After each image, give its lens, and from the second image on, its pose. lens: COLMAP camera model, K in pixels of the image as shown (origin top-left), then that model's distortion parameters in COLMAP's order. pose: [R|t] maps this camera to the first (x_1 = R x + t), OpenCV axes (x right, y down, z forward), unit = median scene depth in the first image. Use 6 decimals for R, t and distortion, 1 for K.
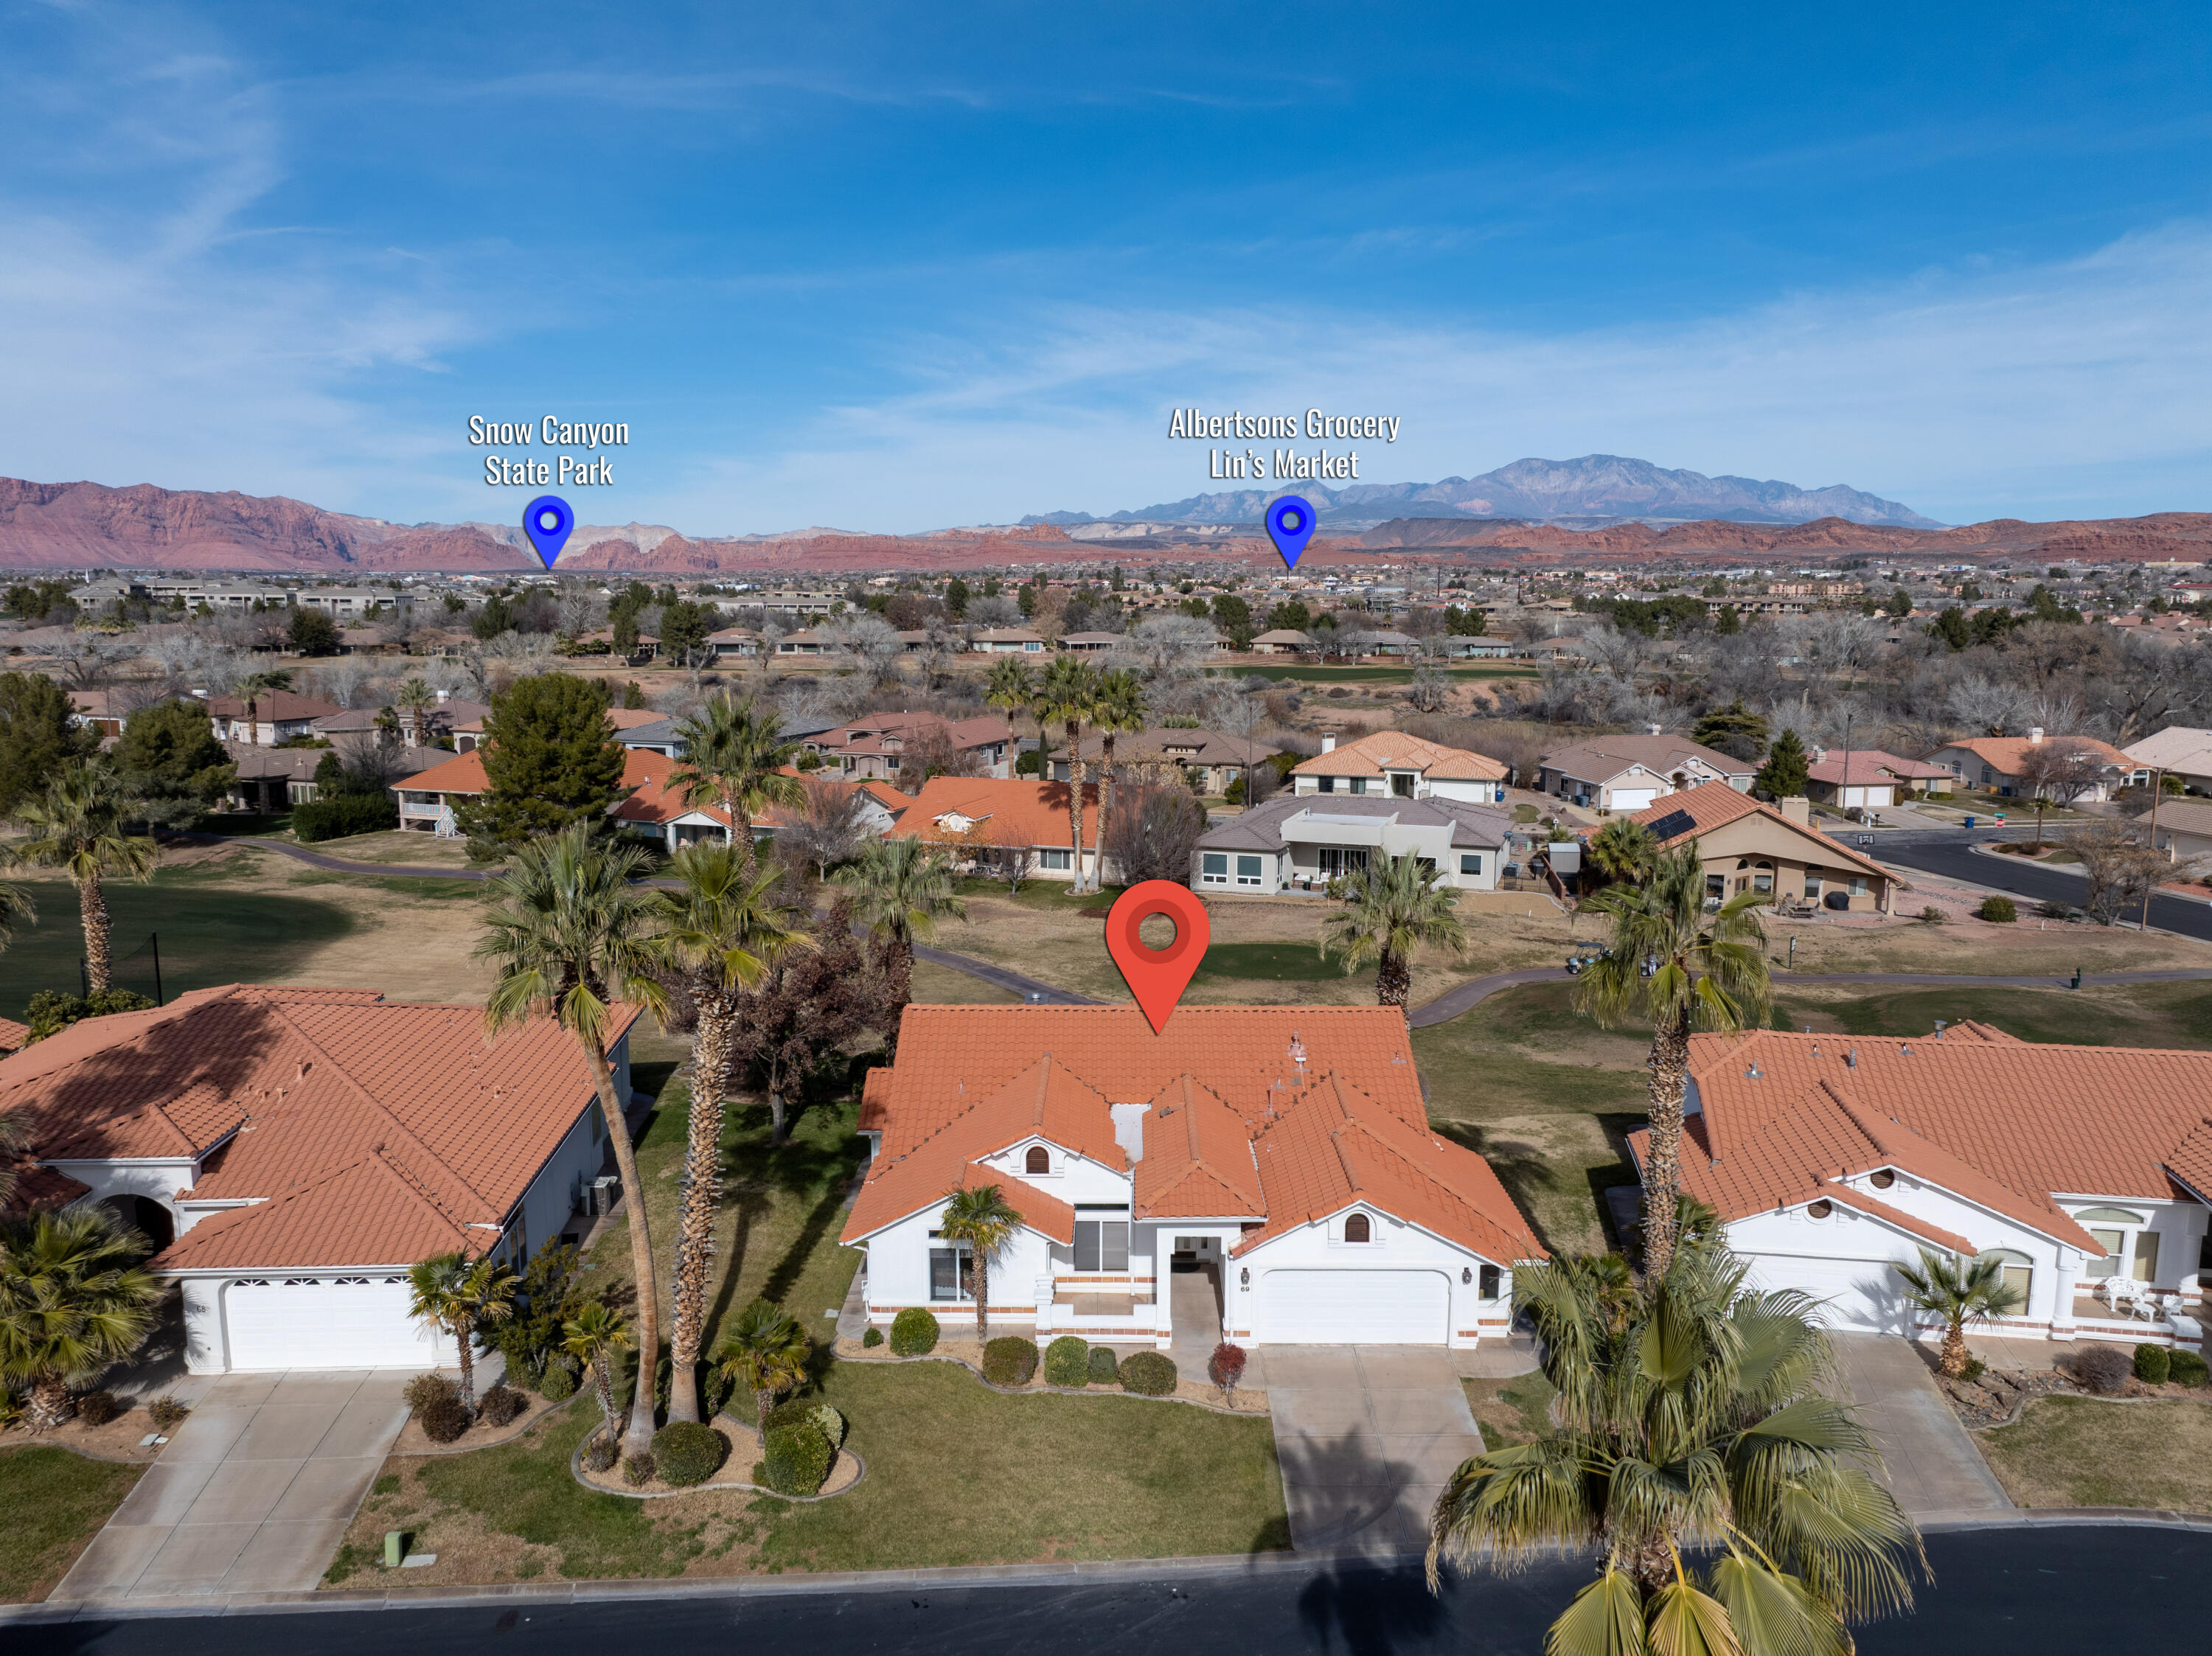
lens RADIAL K [[1564.0, 0, 1116.0], [0, 1564.0, 807.1], [0, 0, 1]] dist [-0.040477, 0.002198]
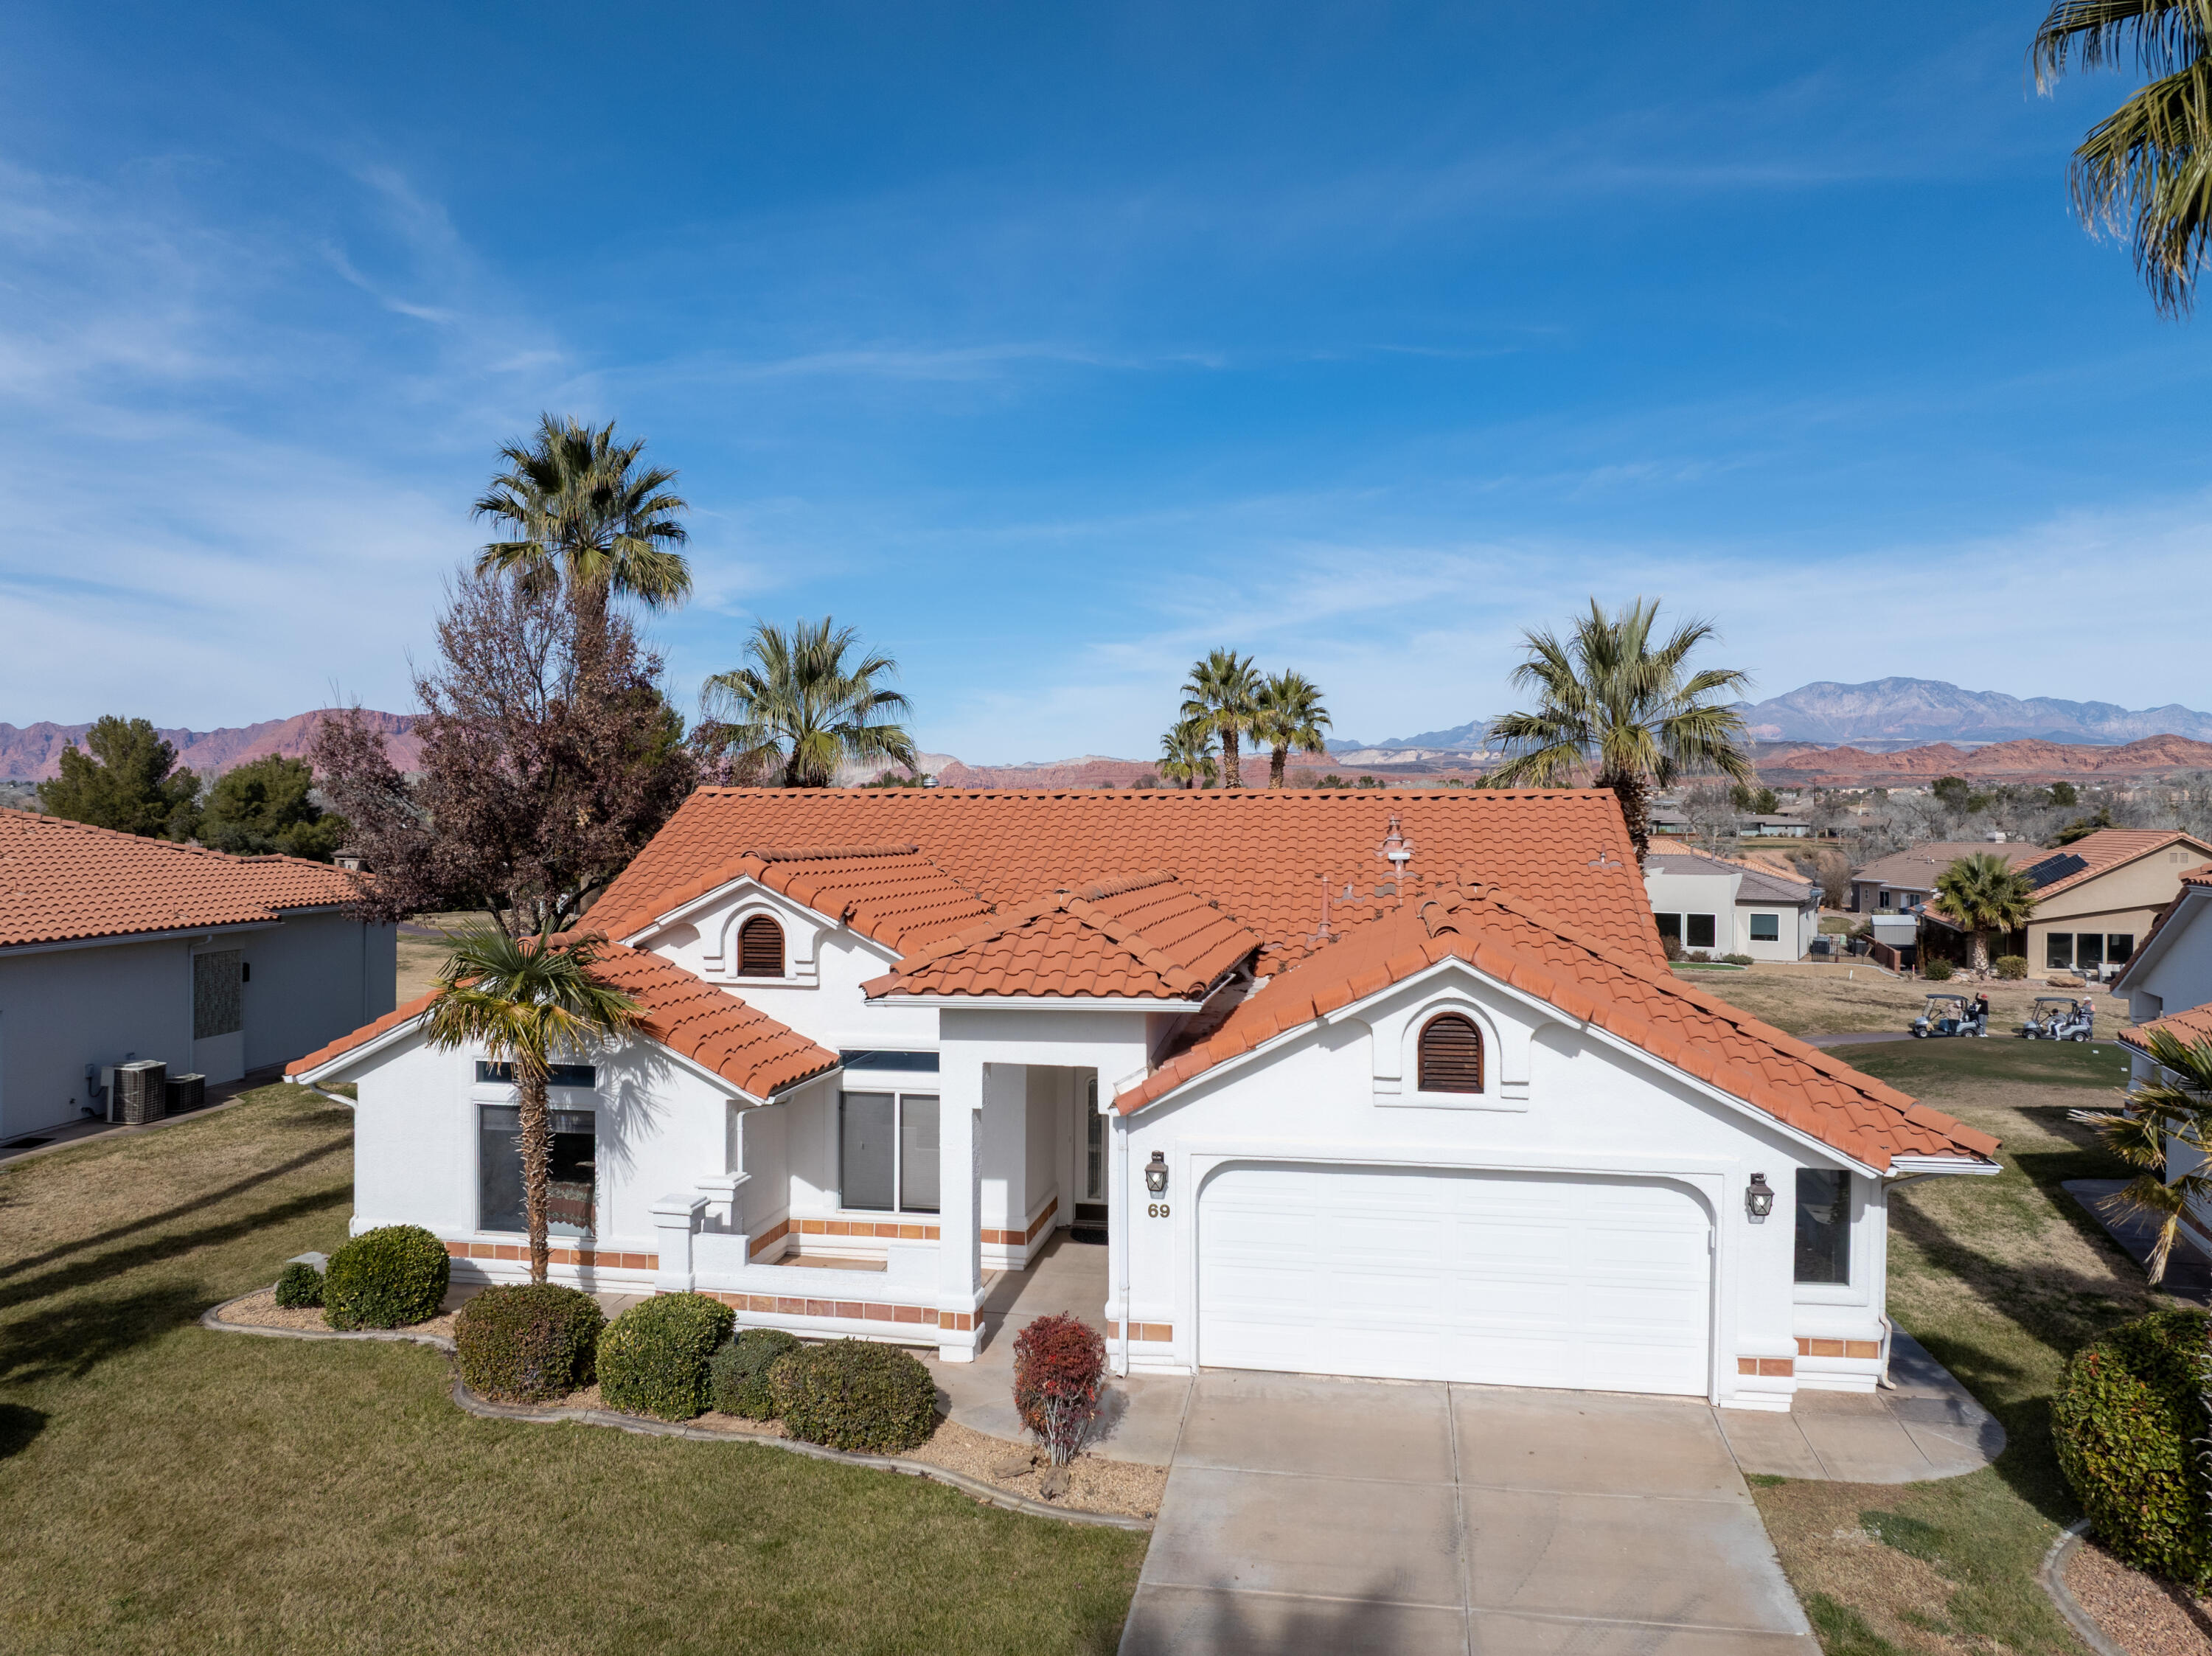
lens RADIAL K [[1564.0, 0, 1120.9], [0, 1564.0, 797.5], [0, 0, 1]] dist [-0.040477, 0.002198]
pose [[0.985673, -0.000130, -0.168669, 0.051514], [-0.025601, 0.988299, -0.150367, 0.098671], [0.166715, 0.152530, 0.974136, 0.223769]]
